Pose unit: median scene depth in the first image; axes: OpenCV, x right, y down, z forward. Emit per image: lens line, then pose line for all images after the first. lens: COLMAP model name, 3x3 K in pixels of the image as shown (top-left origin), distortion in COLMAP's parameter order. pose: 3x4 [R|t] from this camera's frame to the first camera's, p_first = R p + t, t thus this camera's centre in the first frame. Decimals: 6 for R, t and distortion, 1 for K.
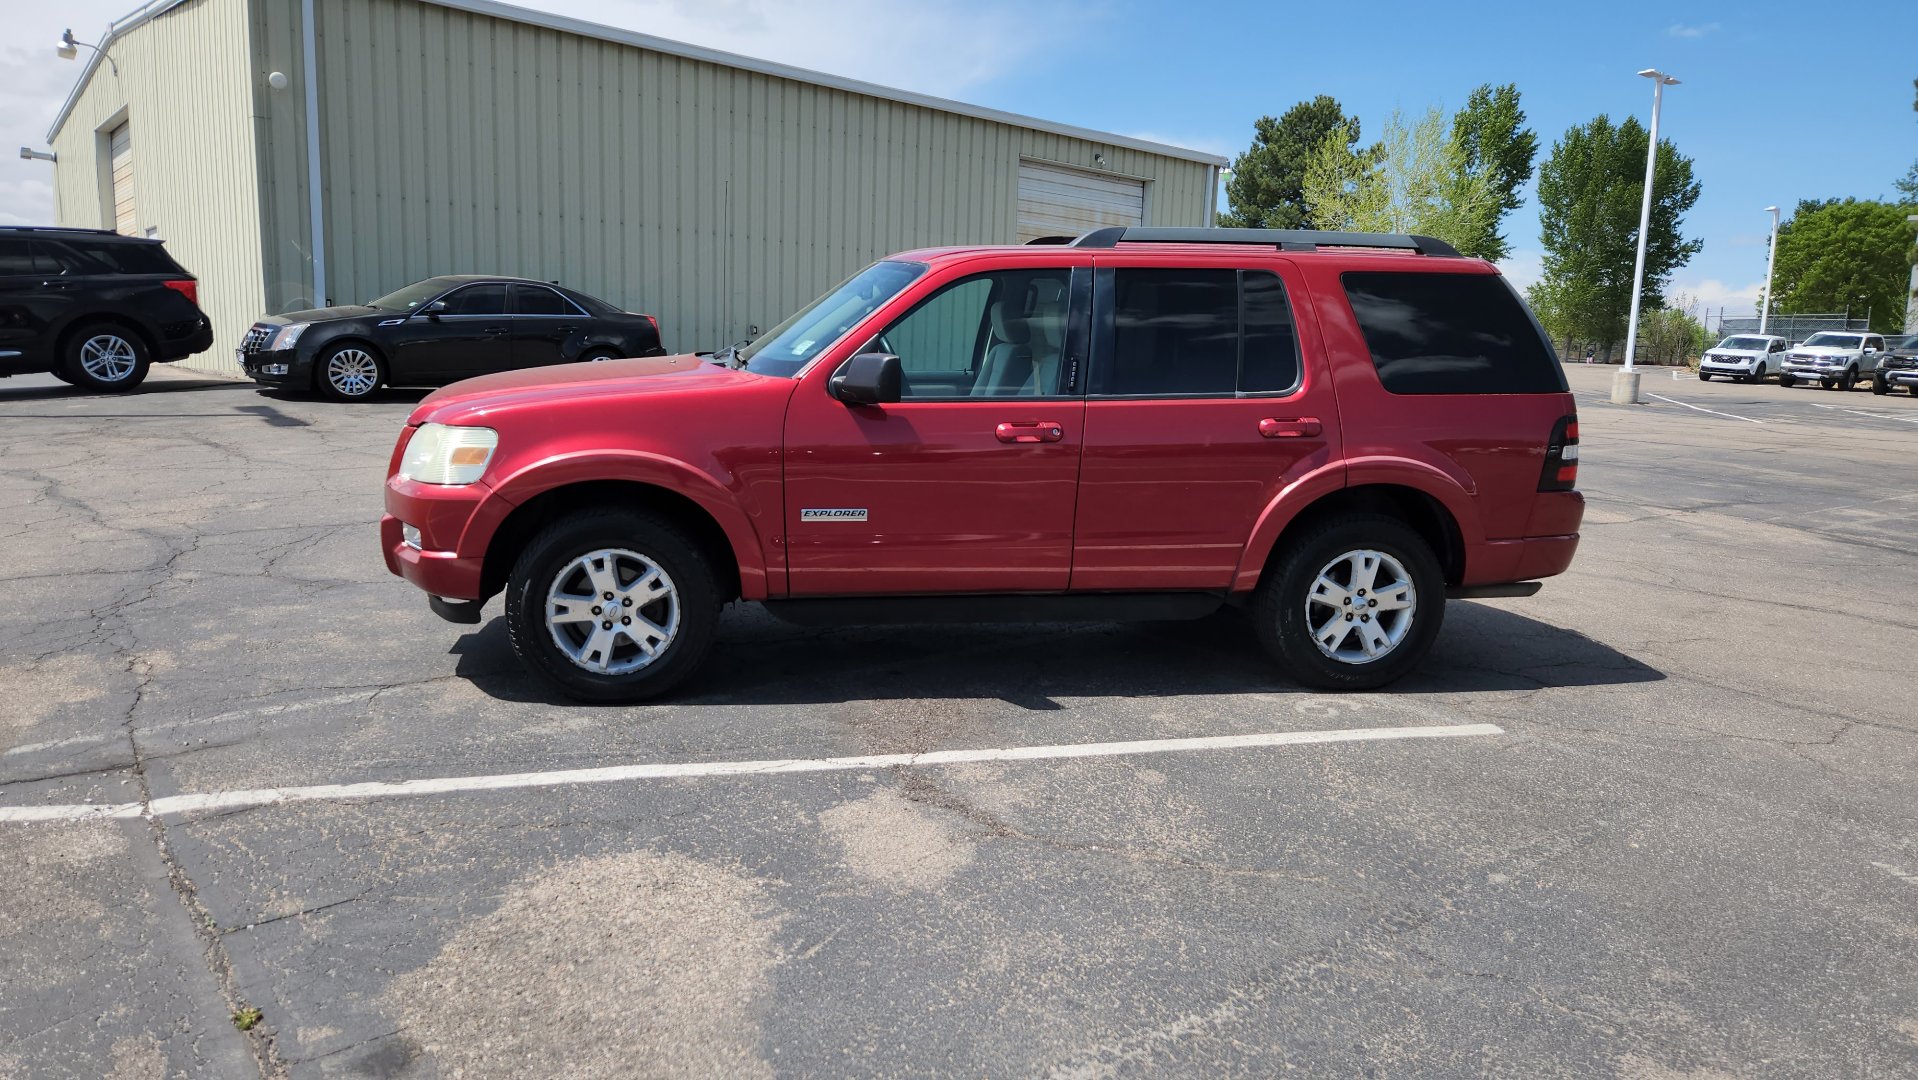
lens RADIAL K [[1276.8, 0, 947.9], [0, 1276.8, 578.1], [0, 0, 1]] dist [0.066450, -0.045633]
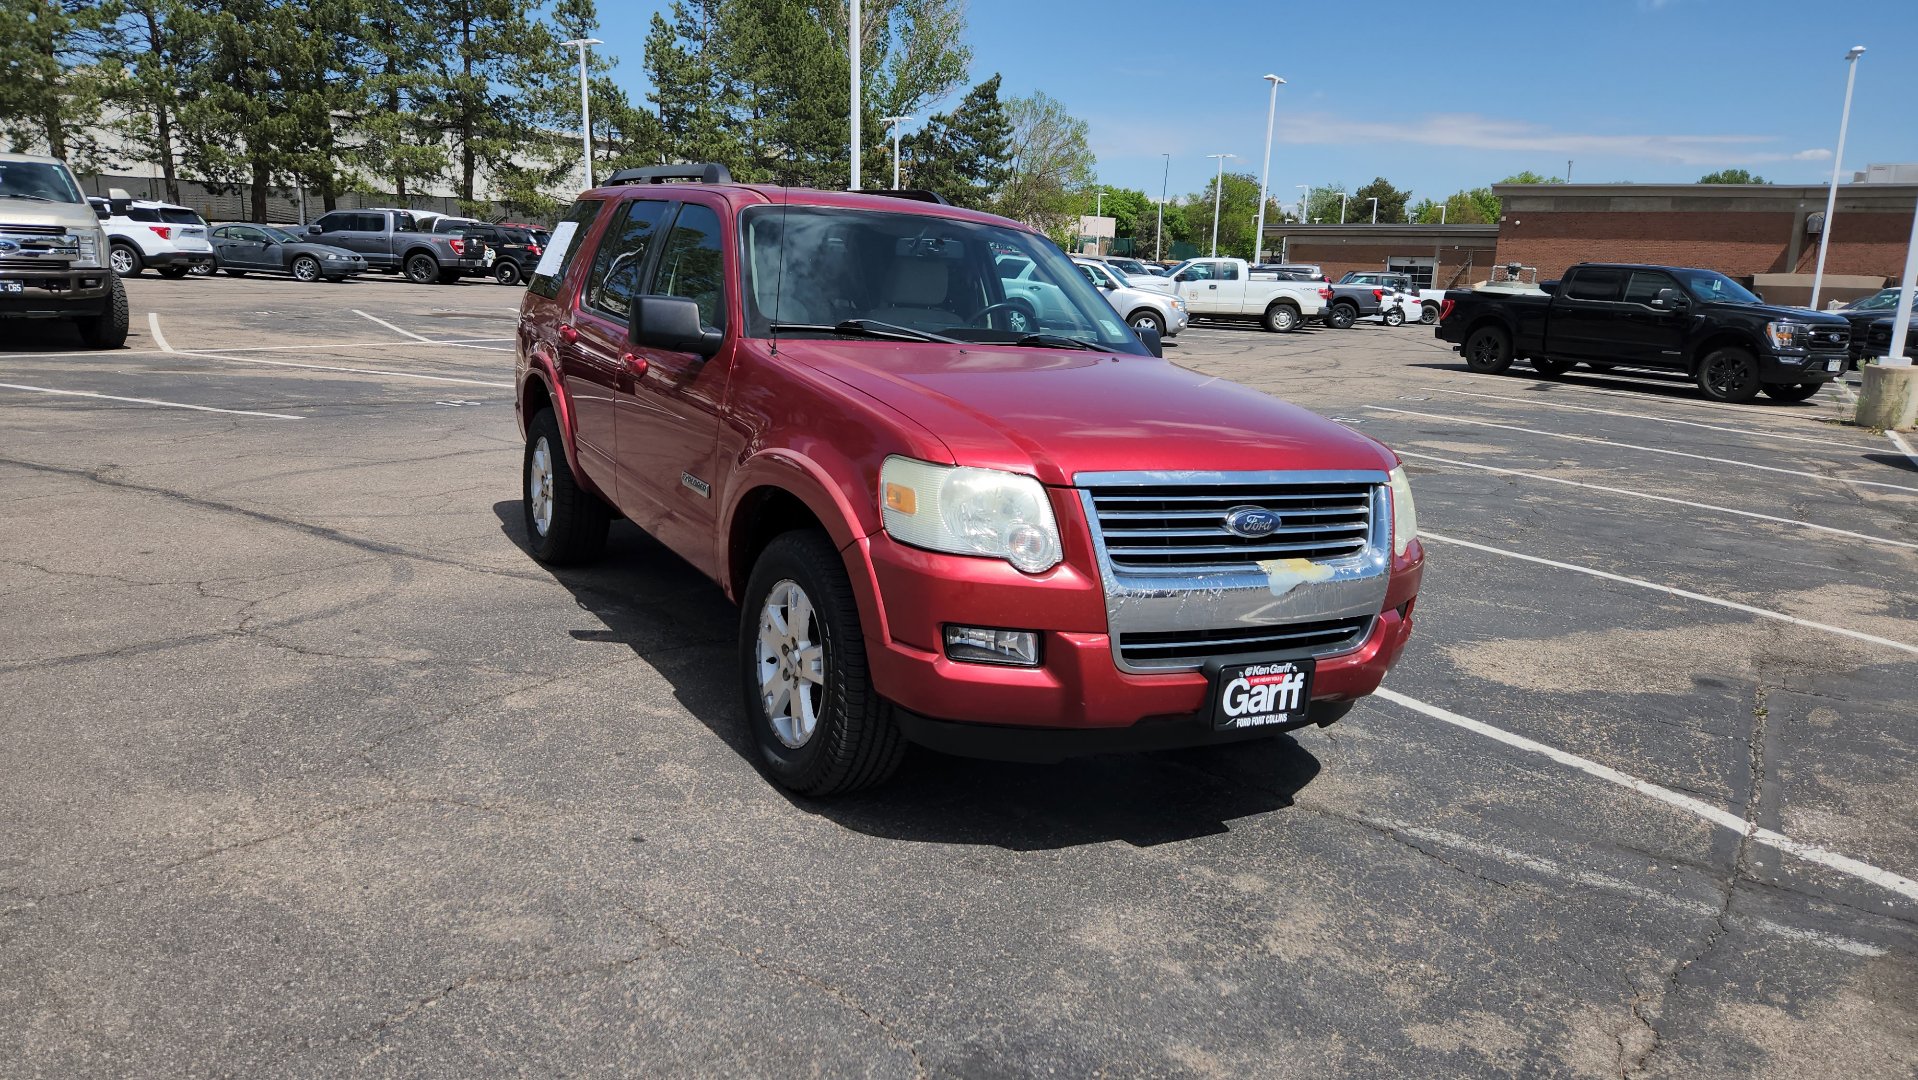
lens RADIAL K [[1272.7, 0, 918.7], [0, 1272.7, 550.2], [0, 0, 1]] dist [0.068959, -0.052462]
pose [[-0.310864, -0.254348, 0.915790, -1.030031], [0.112718, 0.946863, 0.301240, -0.338921], [-0.943747, 0.196871, -0.265676, 1.470201]]
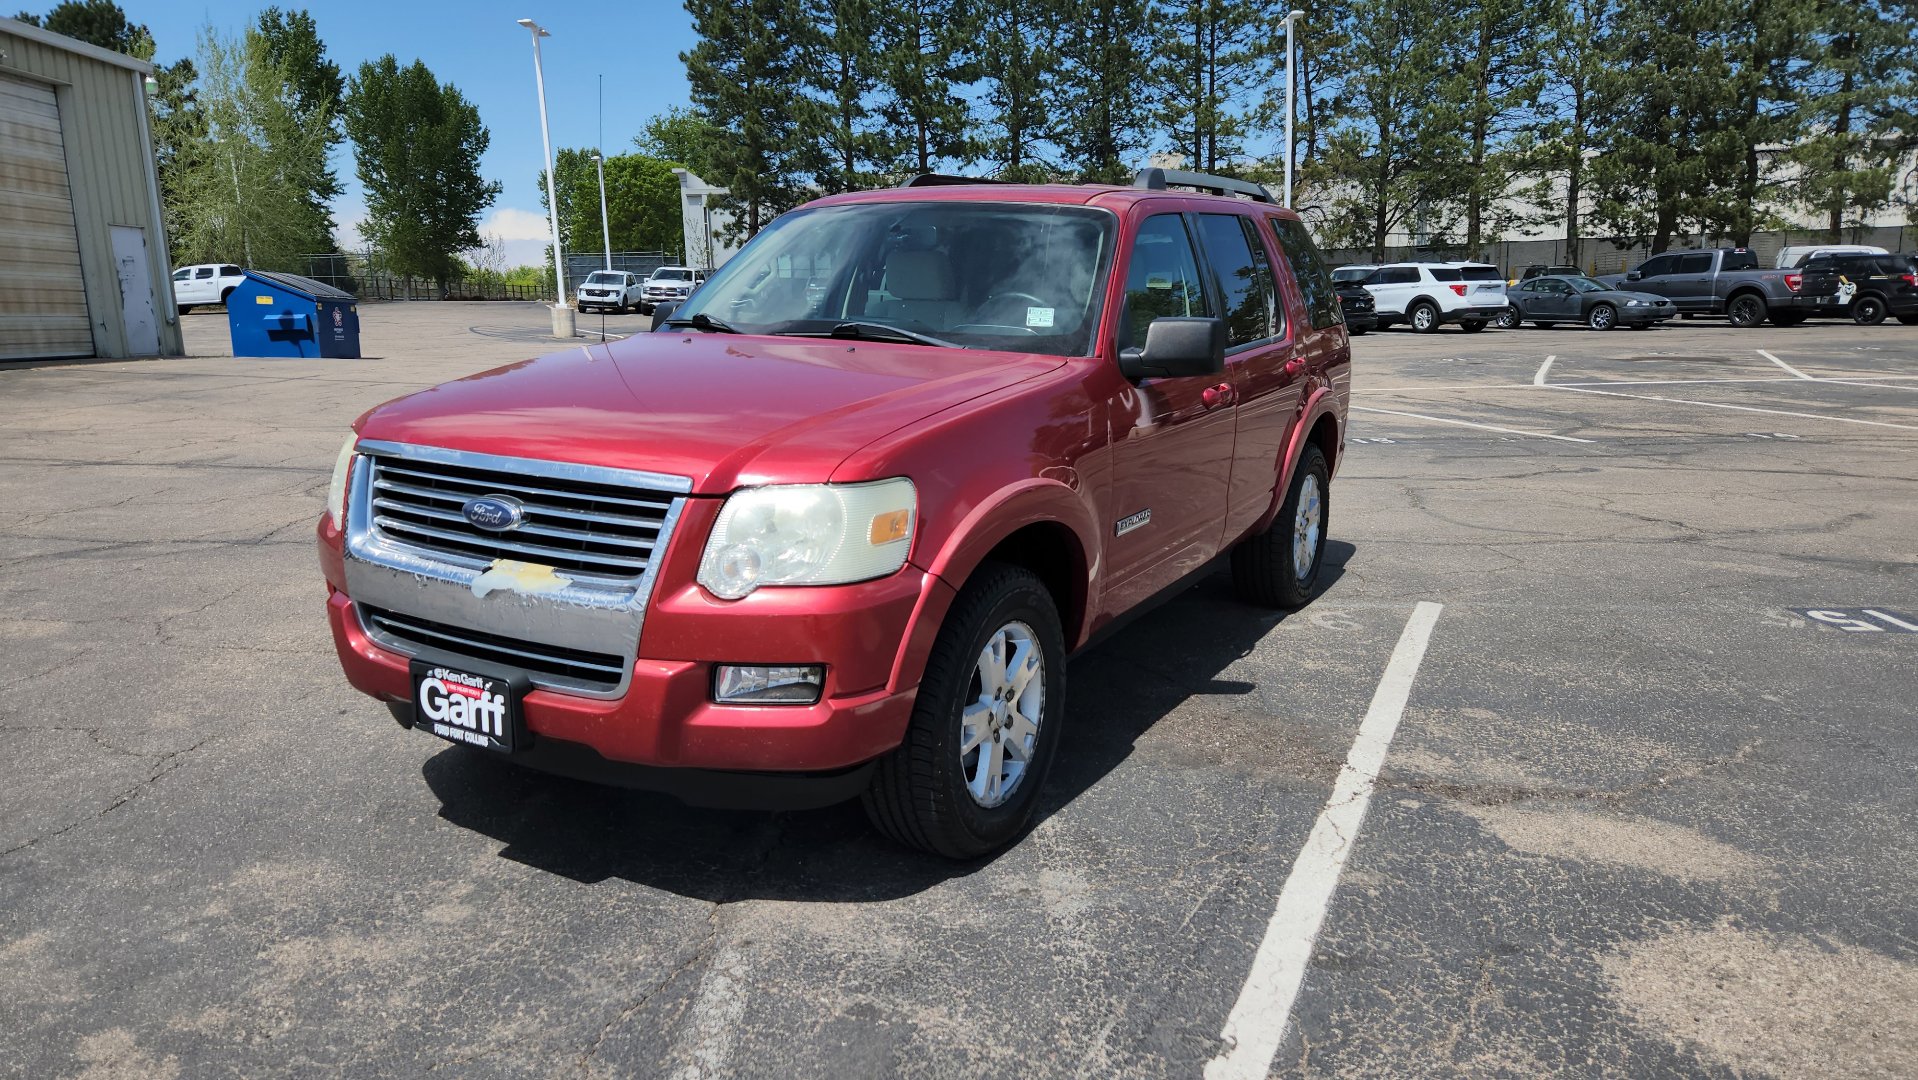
lens RADIAL K [[1272.7, 0, 924.6], [0, 1272.7, 571.4], [0, 0, 1]] dist [0.068959, -0.052462]
pose [[0.650743, -0.200578, 0.732326, -0.770569], [0.170082, 0.978476, 0.116861, -0.135685], [-0.740003, 0.048509, 0.670852, 0.561040]]
